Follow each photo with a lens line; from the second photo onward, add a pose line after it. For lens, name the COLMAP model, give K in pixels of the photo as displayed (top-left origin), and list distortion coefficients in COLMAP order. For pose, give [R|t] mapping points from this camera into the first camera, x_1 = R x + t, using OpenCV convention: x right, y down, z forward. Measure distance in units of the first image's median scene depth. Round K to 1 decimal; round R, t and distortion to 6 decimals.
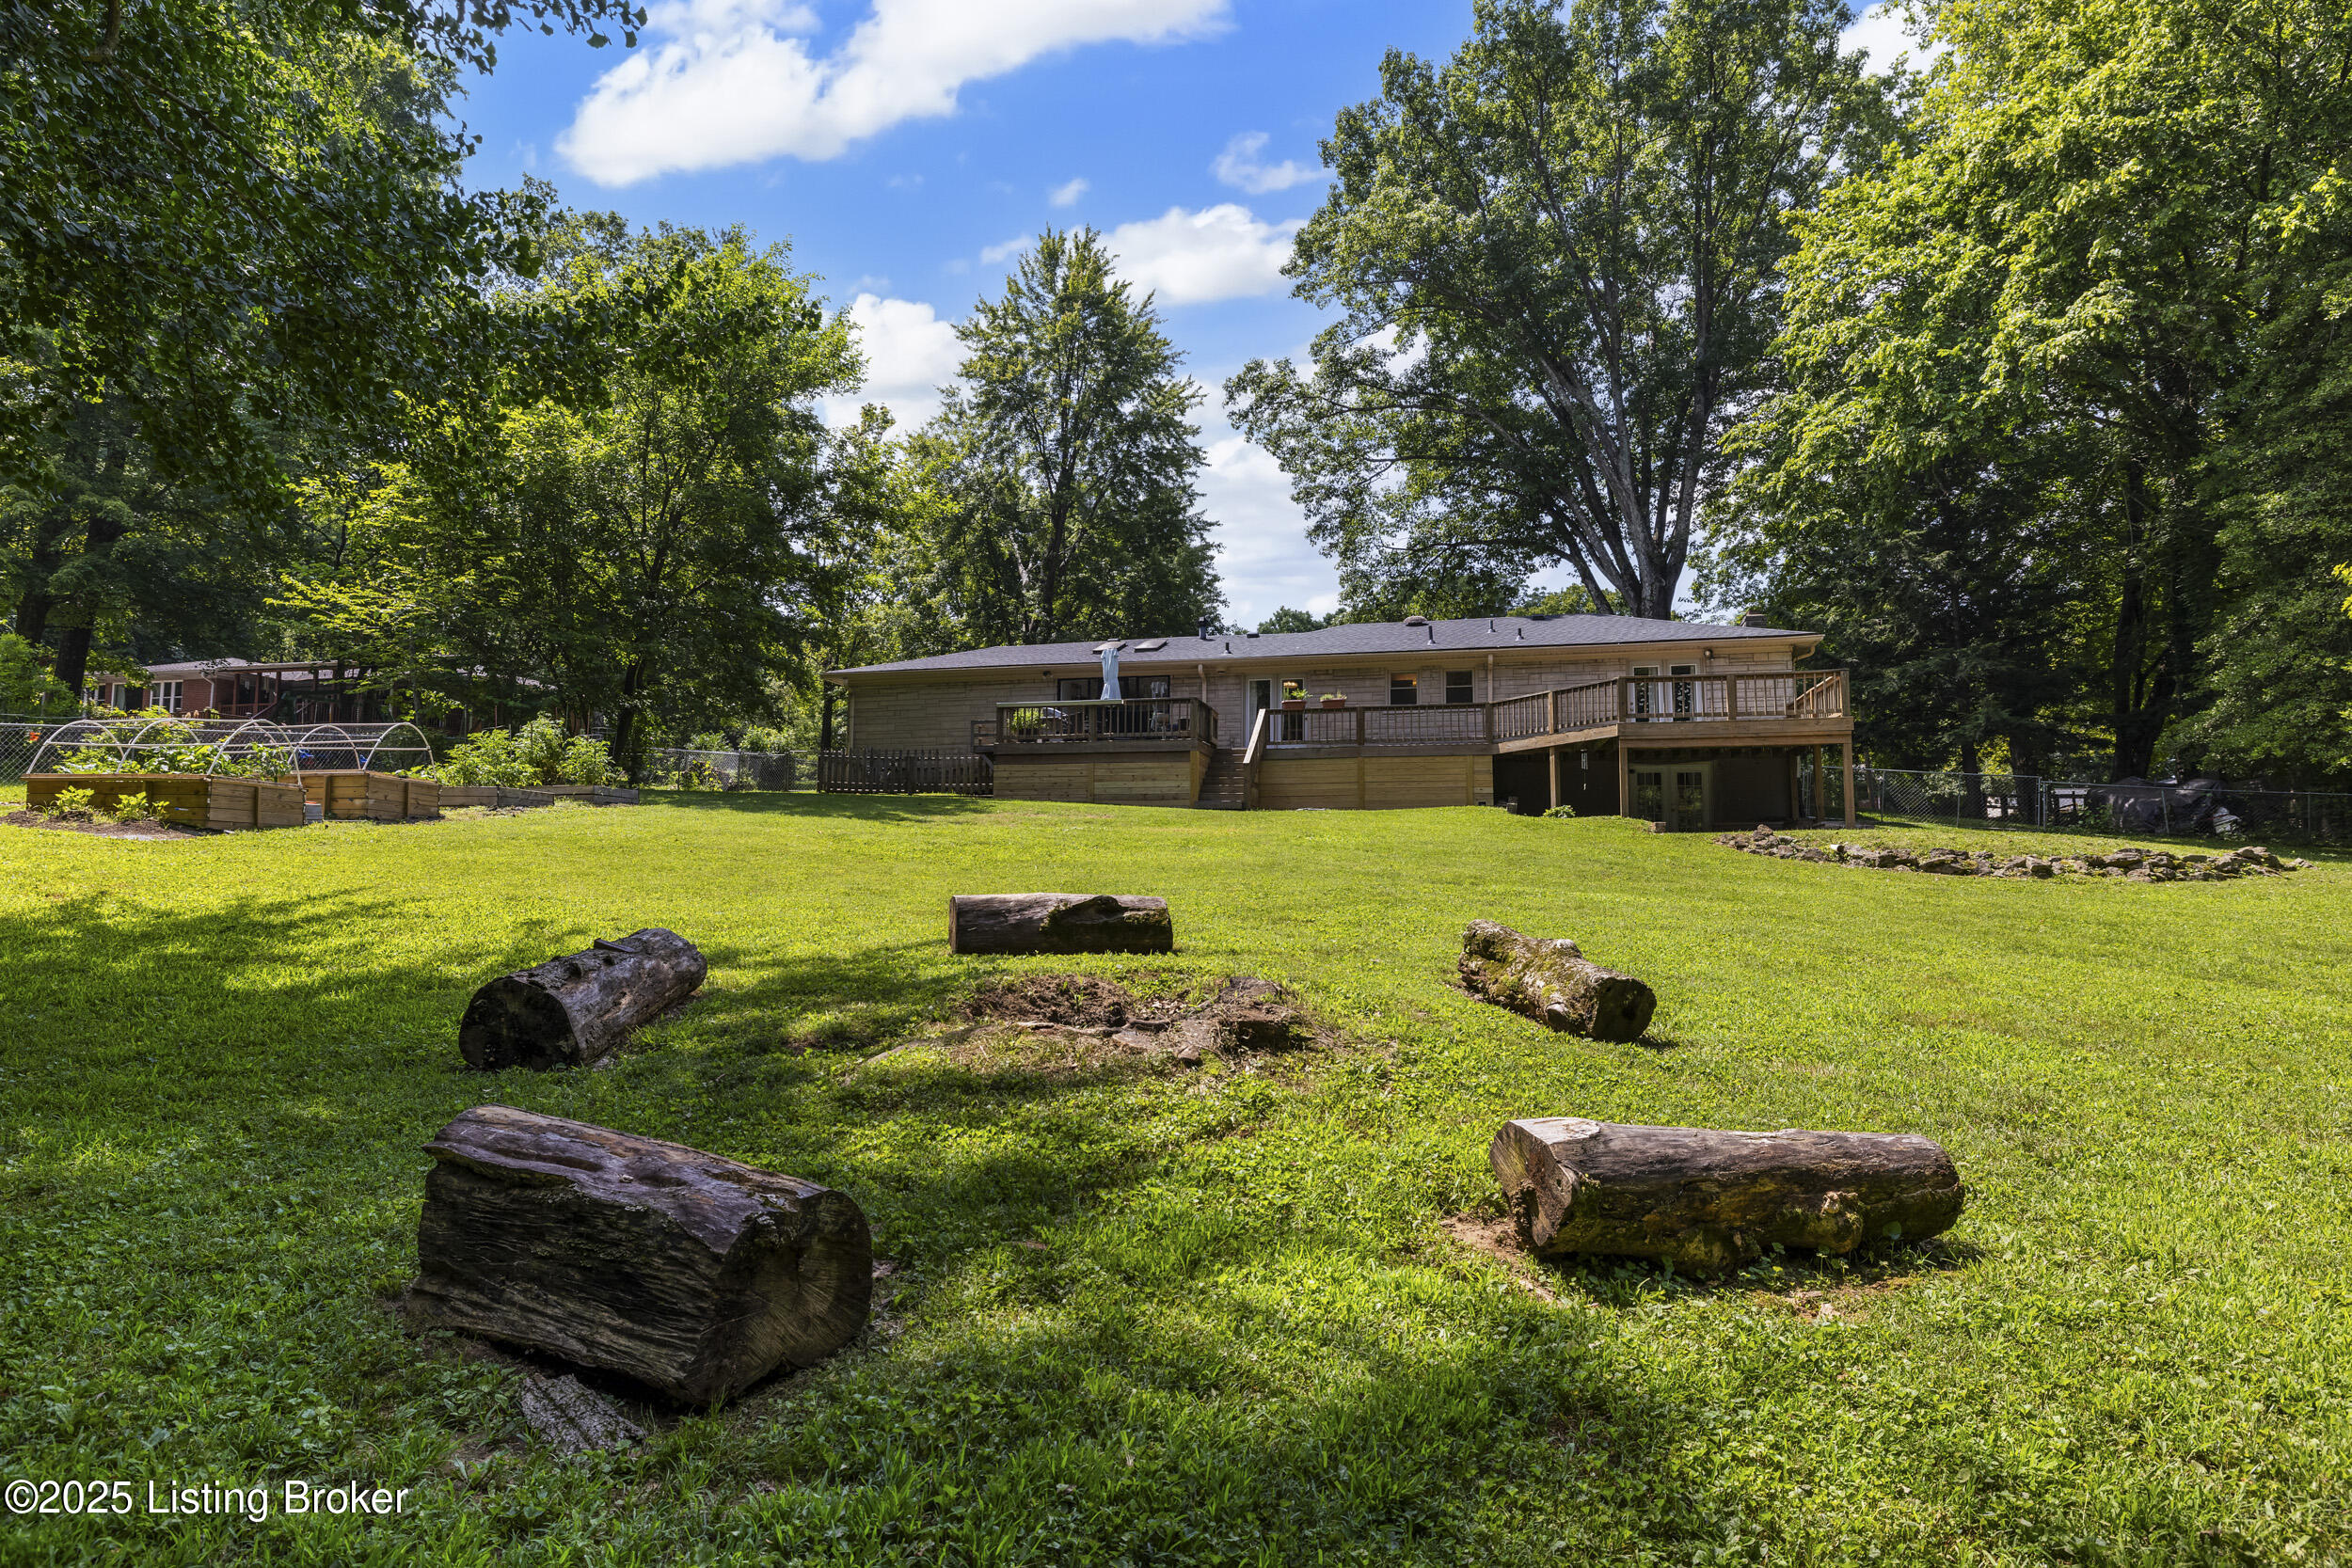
lens RADIAL K [[1316.6, 0, 1178.7], [0, 1316.6, 778.9], [0, 0, 1]] dist [0.002307, -0.000144]
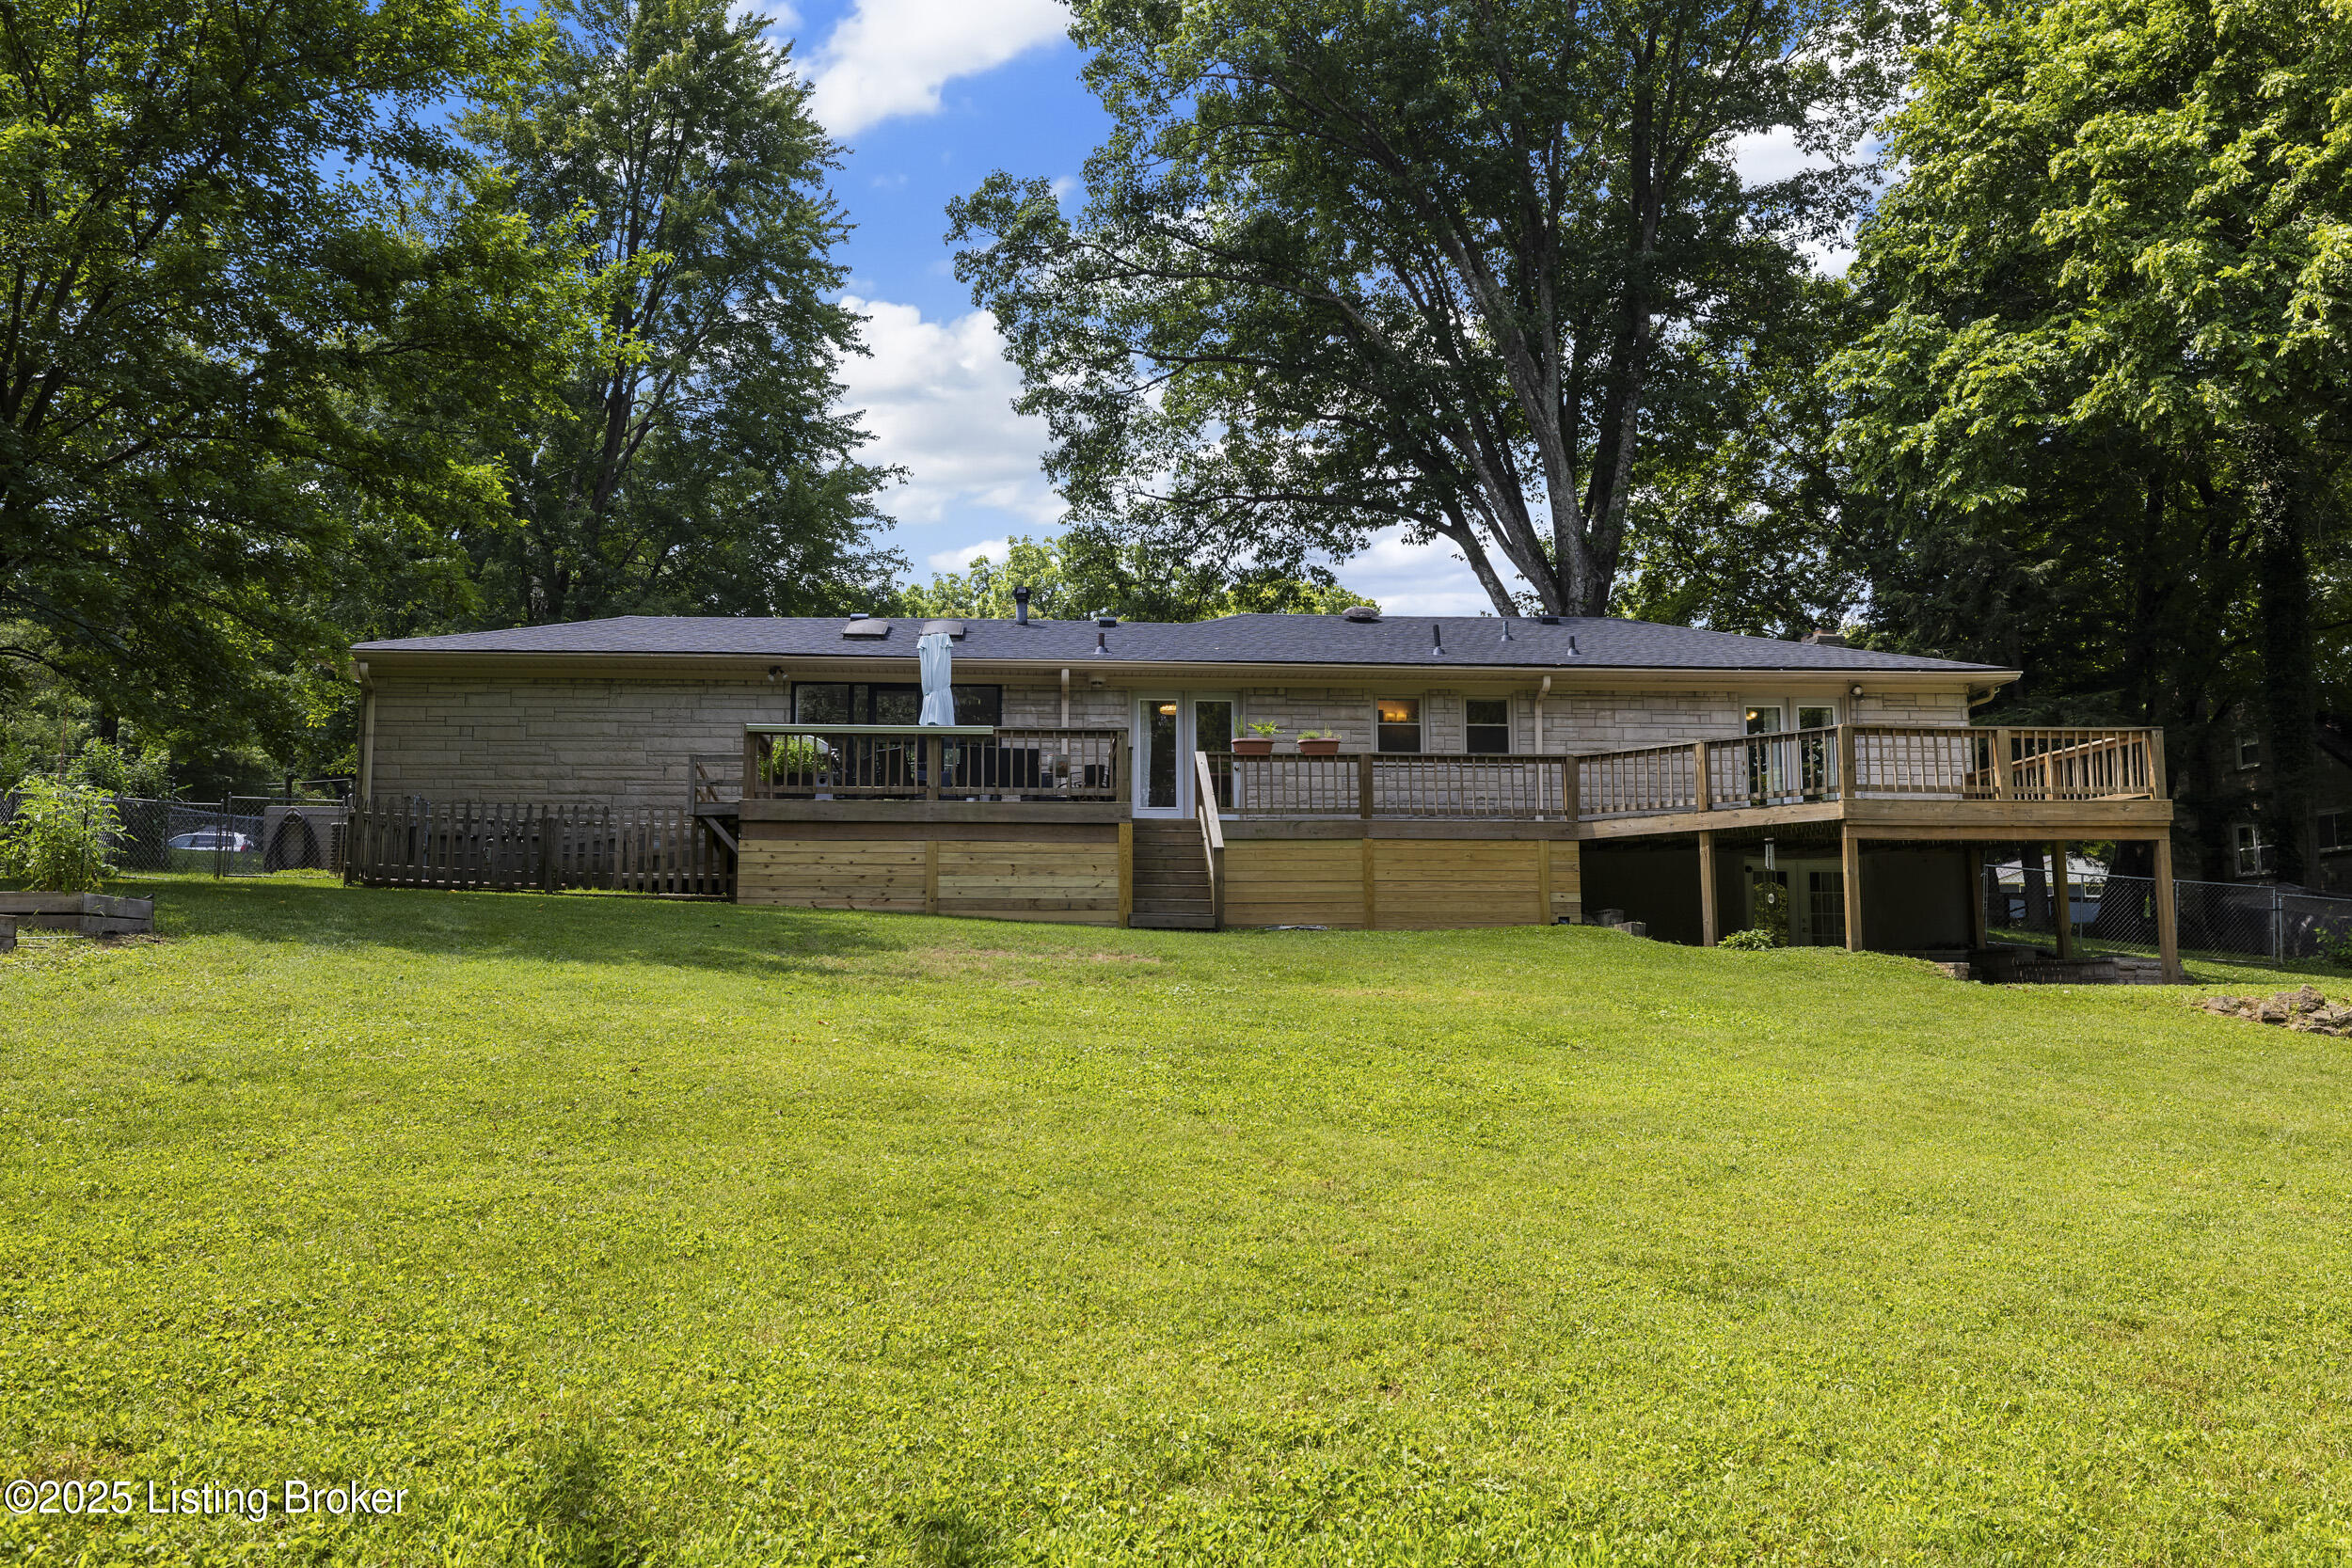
lens RADIAL K [[1912.2, 0, 1176.0], [0, 1912.2, 784.0], [0, 0, 1]] dist [-0.006775, -0.000565]
pose [[0.945289, 0.029914, 0.324860, -0.147259], [-0.020886, 0.999294, -0.031243, -0.008229], [-0.325565, 0.022748, 0.945246, 0.142132]]
